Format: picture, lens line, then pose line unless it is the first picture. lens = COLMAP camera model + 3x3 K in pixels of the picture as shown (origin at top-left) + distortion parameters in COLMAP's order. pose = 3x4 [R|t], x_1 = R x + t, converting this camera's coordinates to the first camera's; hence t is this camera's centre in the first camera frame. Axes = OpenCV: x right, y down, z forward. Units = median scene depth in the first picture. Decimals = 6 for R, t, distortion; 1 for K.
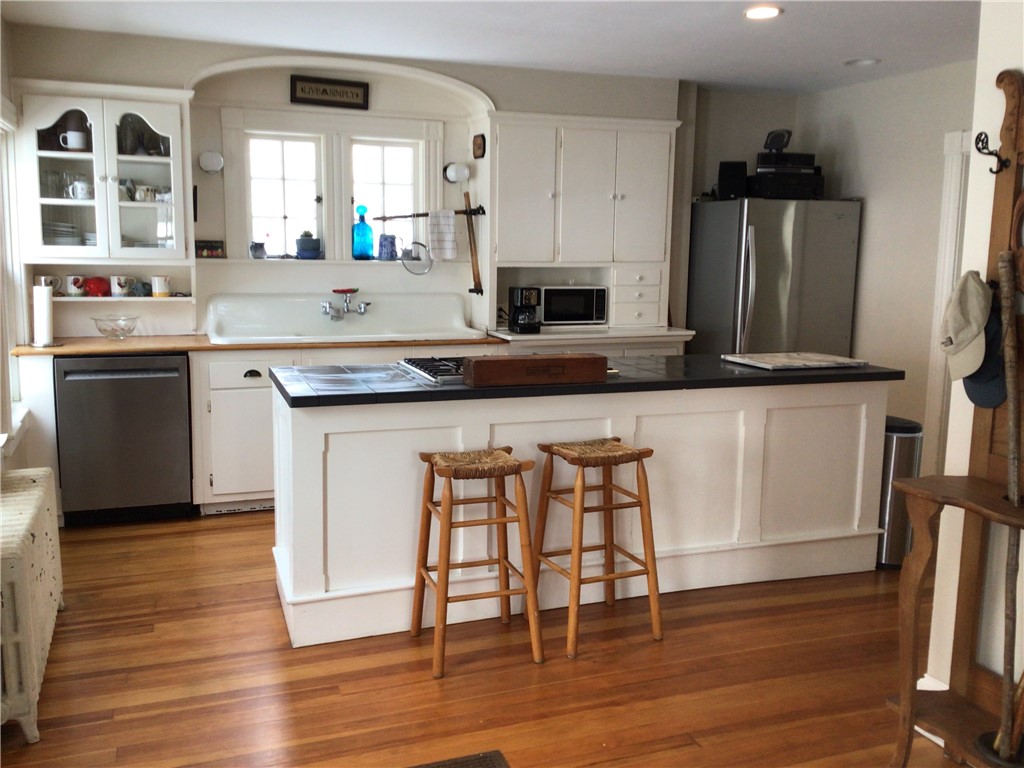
lens RADIAL K [[919.6, 0, 512.0], [0, 919.6, 384.0], [0, 0, 1]] dist [0.096820, -0.144149]
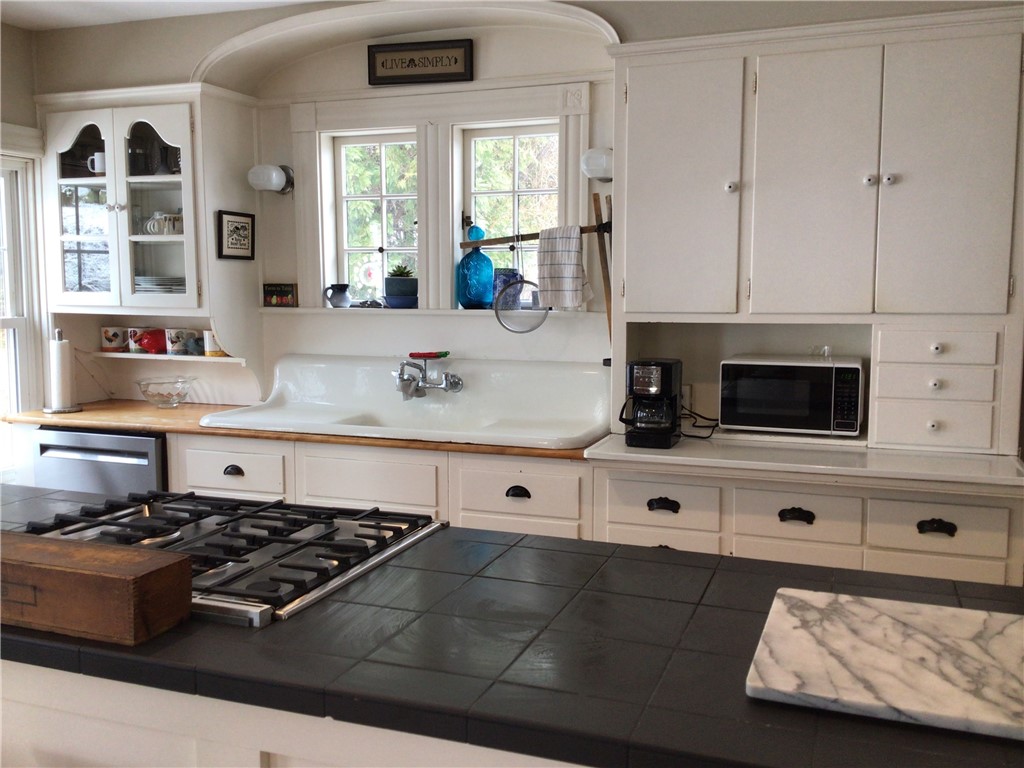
lens RADIAL K [[919.6, 0, 512.0], [0, 919.6, 384.0], [0, 0, 1]] dist [0.096820, -0.144149]
pose [[0.768856, 0.054800, -0.637069, 0.294827], [-0.088004, 0.995908, -0.020542, -0.072855], [0.633336, 0.071858, 0.770533, 0.534939]]
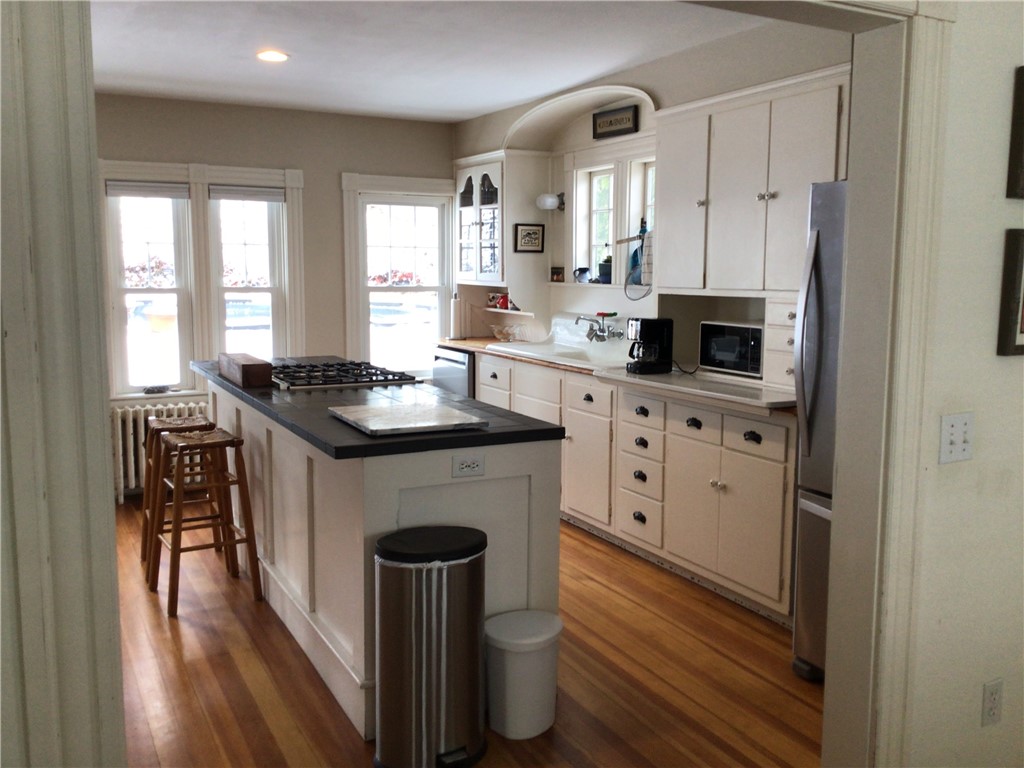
lens RADIAL K [[895.8, 0, 512.0], [0, 895.8, 384.0], [0, 0, 1]] dist [0.157530, -0.344086]
pose [[0.144231, 0.116943, -0.982610, 0.803620], [-0.155463, 0.983339, 0.094211, -0.104081], [0.977256, 0.139171, 0.160008, 0.760617]]
